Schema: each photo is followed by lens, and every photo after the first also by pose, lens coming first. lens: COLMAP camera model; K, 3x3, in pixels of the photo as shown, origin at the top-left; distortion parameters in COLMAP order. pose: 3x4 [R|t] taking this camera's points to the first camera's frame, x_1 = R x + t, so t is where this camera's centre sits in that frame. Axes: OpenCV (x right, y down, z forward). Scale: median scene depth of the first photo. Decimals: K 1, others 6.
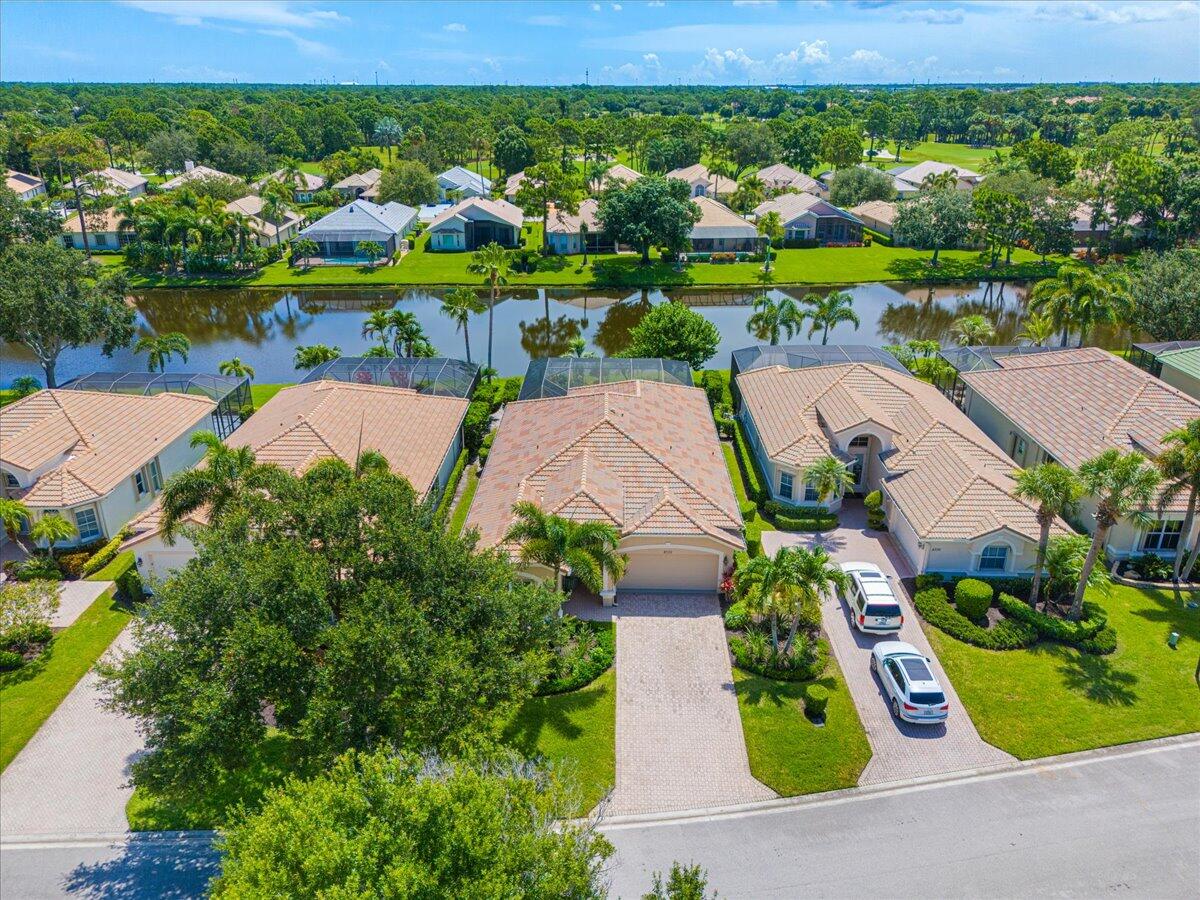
lens RADIAL K [[885.1, 0, 600.0], [0, 885.1, 450.0], [0, 0, 1]] dist [0.075458, -0.077812]
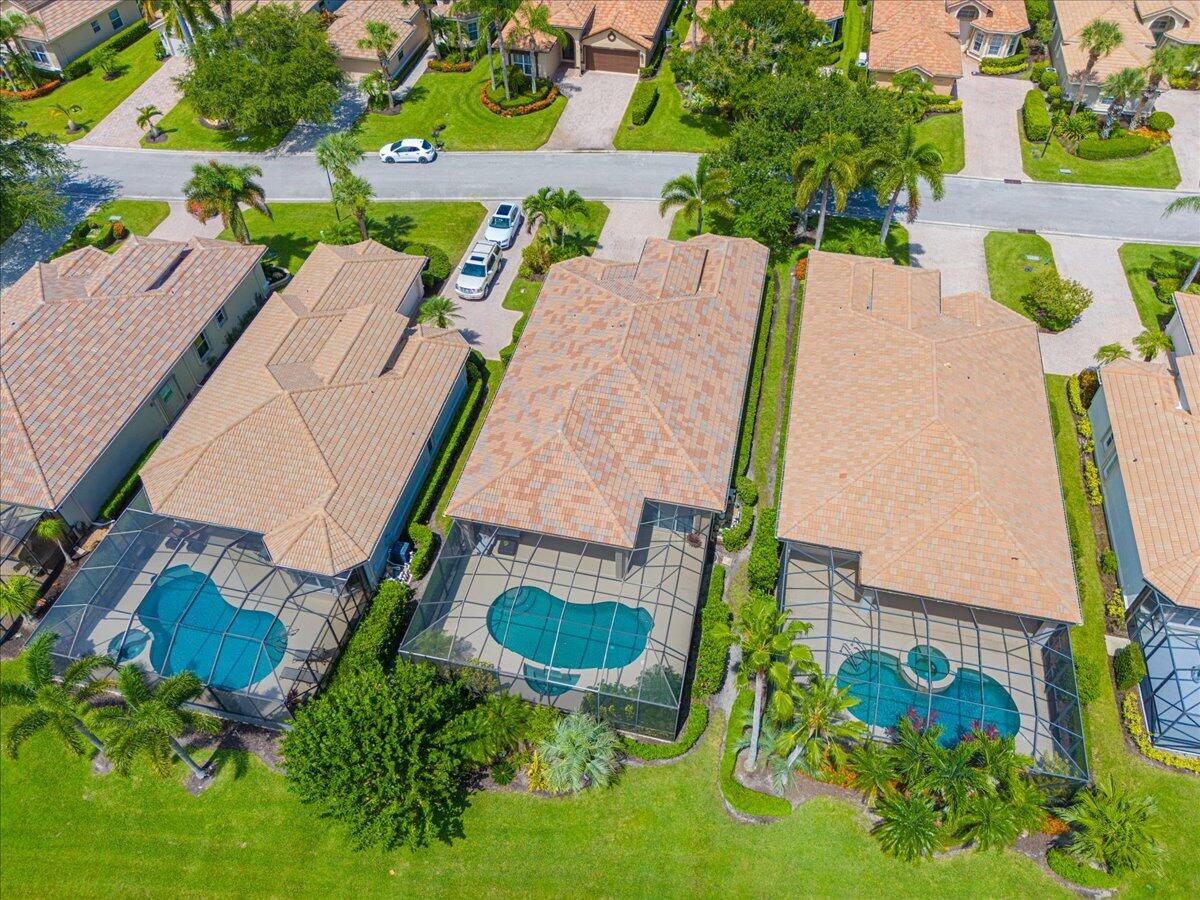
lens RADIAL K [[885.1, 0, 600.0], [0, 885.1, 450.0], [0, 0, 1]] dist [0.075458, -0.077812]
pose [[-0.979092, -0.144787, 0.142885, -0.052265], [0.086329, 0.340273, 0.936356, -0.392223], [-0.184192, 0.929113, -0.320659, 0.614091]]
